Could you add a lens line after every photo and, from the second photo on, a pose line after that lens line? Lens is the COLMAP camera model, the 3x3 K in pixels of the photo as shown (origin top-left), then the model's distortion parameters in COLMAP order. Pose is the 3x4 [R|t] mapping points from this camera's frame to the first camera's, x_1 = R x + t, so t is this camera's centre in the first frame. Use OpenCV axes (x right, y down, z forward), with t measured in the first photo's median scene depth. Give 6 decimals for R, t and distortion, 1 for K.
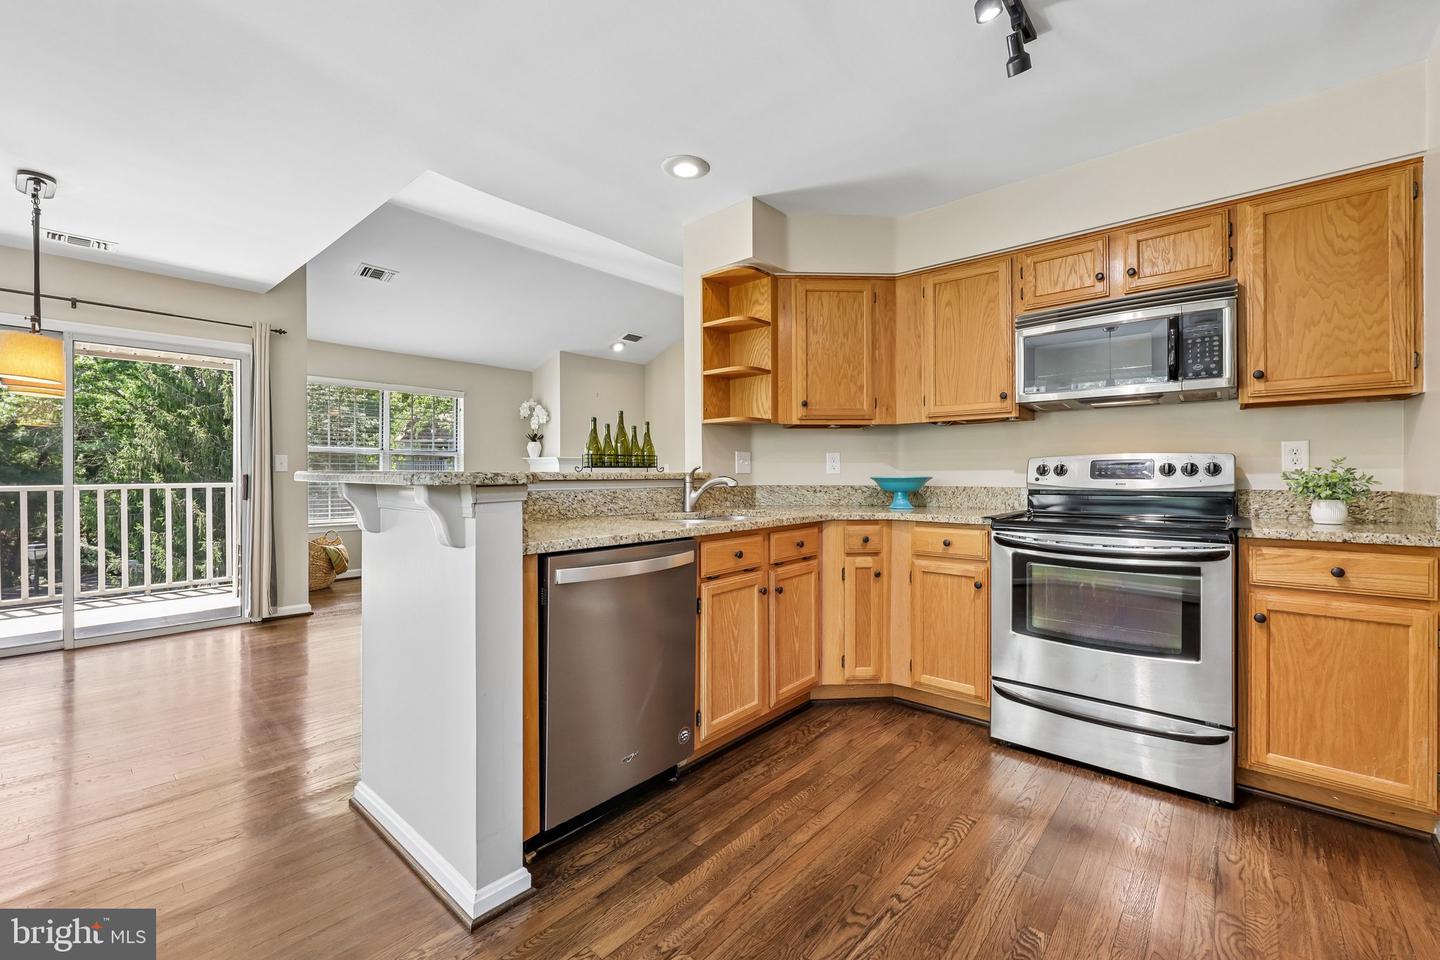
lens RADIAL K [[595.6, 0, 724.6], [0, 595.6, 477.9], [0, 0, 1]] dist [0.000984, -0.000023]
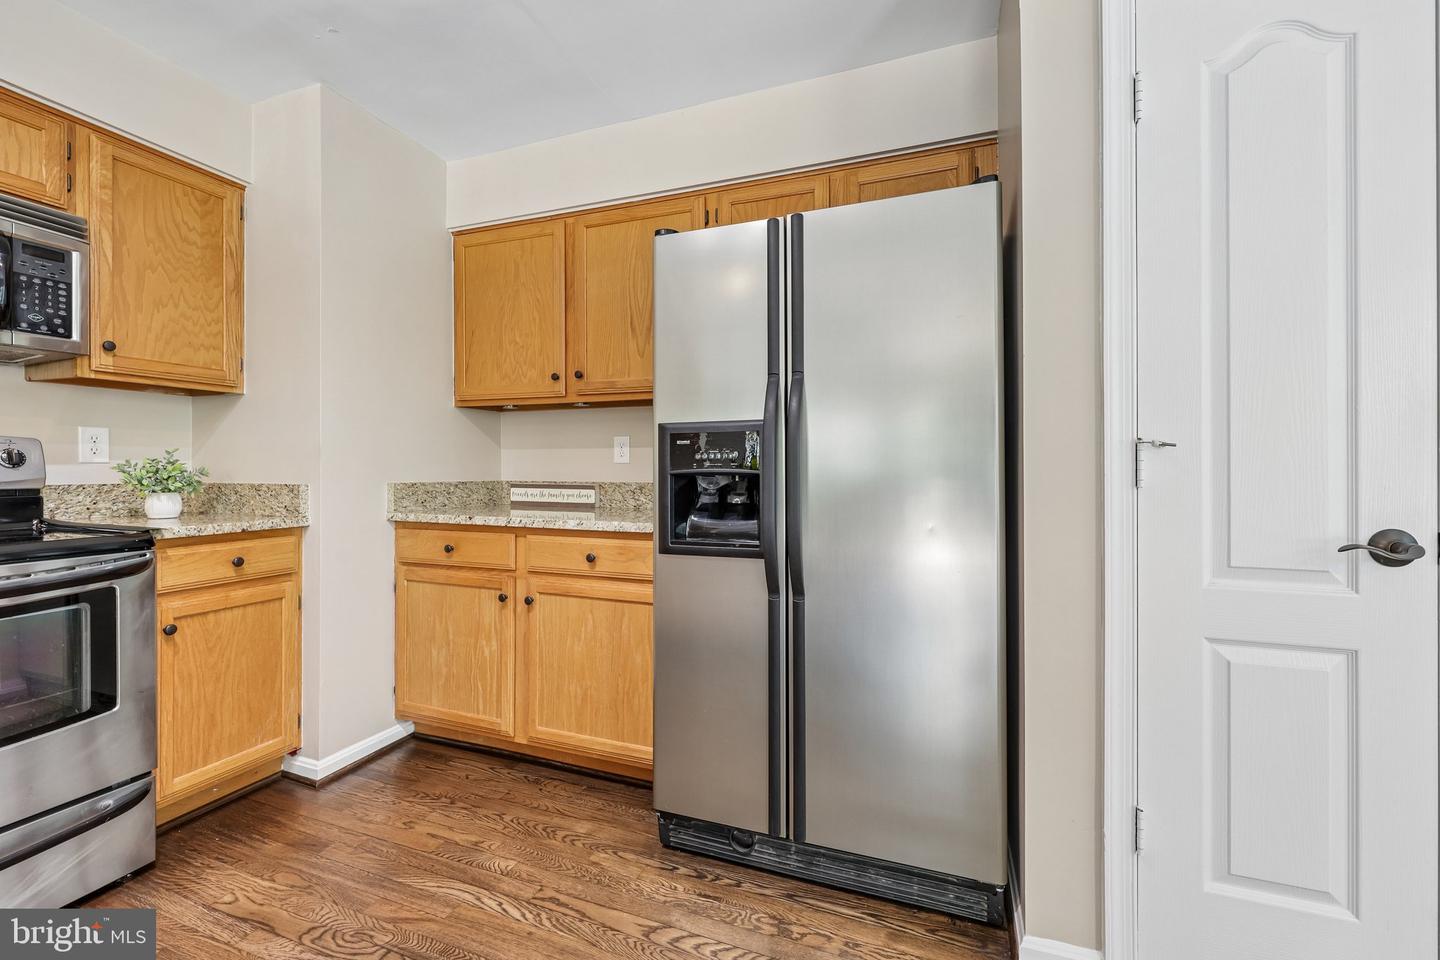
lens RADIAL K [[595.6, 0, 719.3], [0, 595.6, 469.8], [0, 0, 1]] dist [0.000984, -0.000023]
pose [[-0.341885, -0.002287, 0.939739, -0.143964], [0.002519, 0.999991, 0.003350, -0.000756], [-0.939738, 0.003513, -0.341876, 0.387365]]
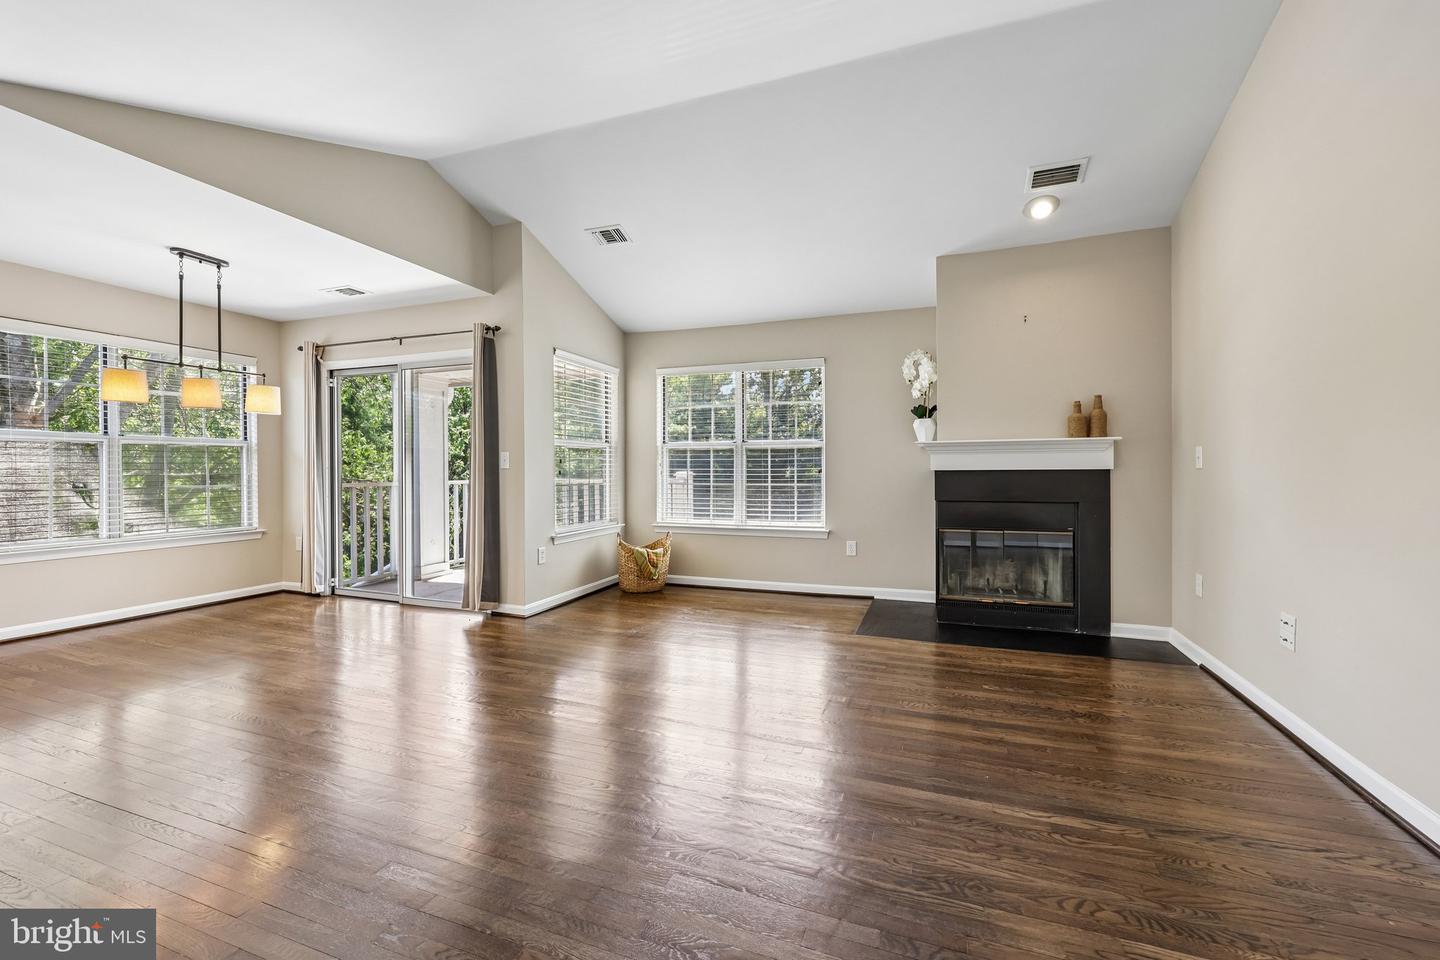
lens RADIAL K [[595.6, 0, 718.4], [0, 595.6, 475.6], [0, 0, 1]] dist [0.000984, -0.000023]
pose [[0.351699, 0.010666, -0.936052, 0.507270], [-0.004979, 0.999942, 0.009524, -0.016860], [0.936100, 0.001311, 0.351732, 1.601643]]
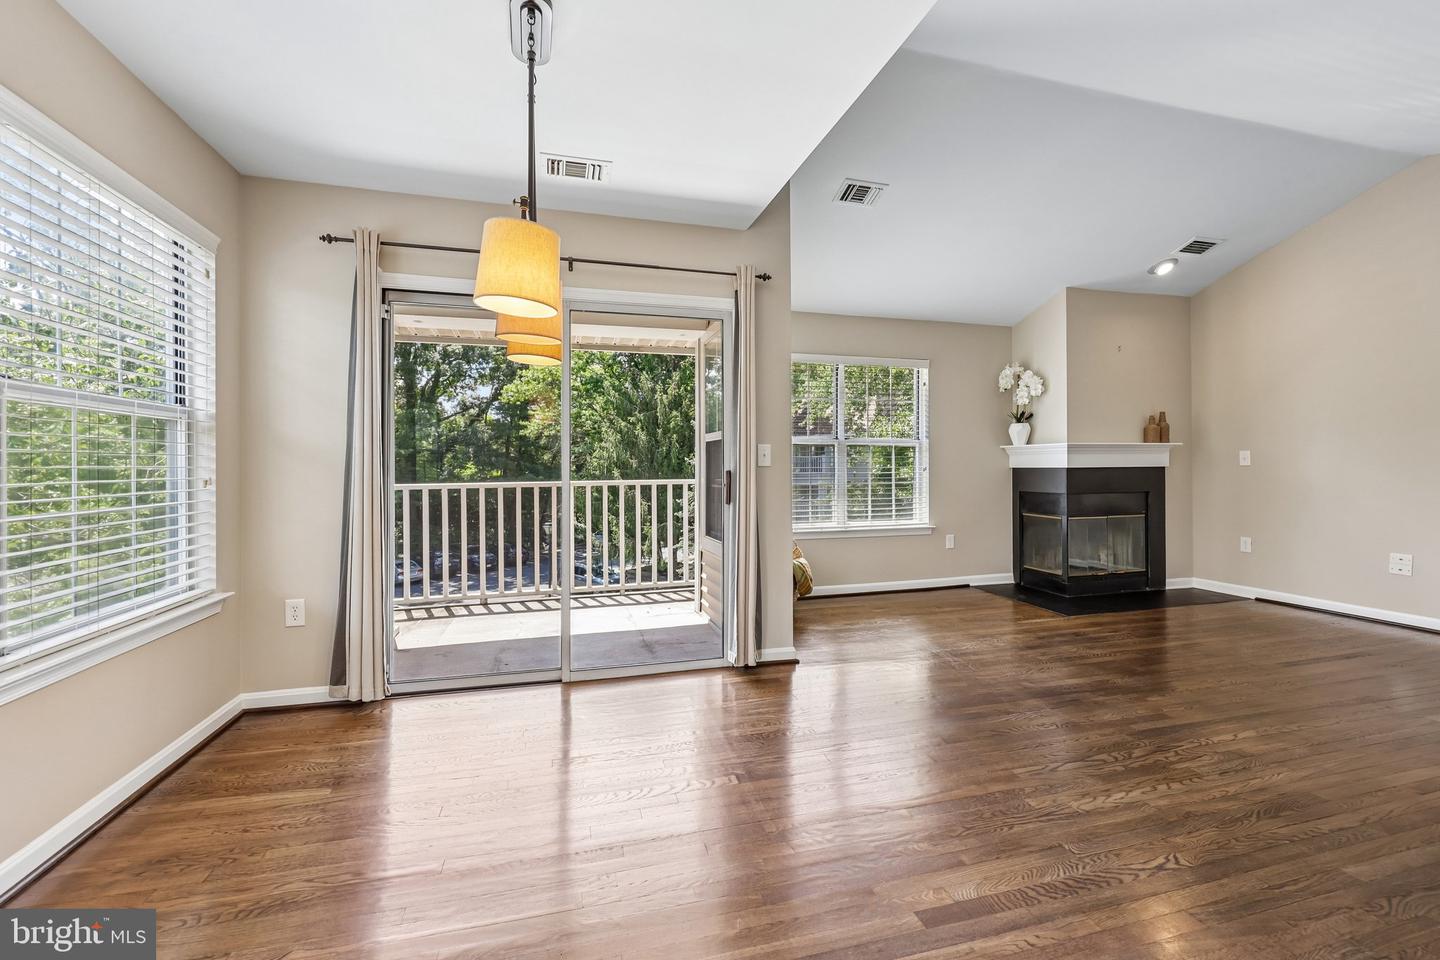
lens RADIAL K [[595.6, 0, 720.8], [0, 595.6, 467.4], [0, 0, 1]] dist [0.000984, -0.000023]
pose [[0.836663, -0.005502, -0.547690, -0.628270], [0.000668, 0.999959, -0.009025, -0.003620], [0.547717, 0.007185, 0.836633, 0.573097]]
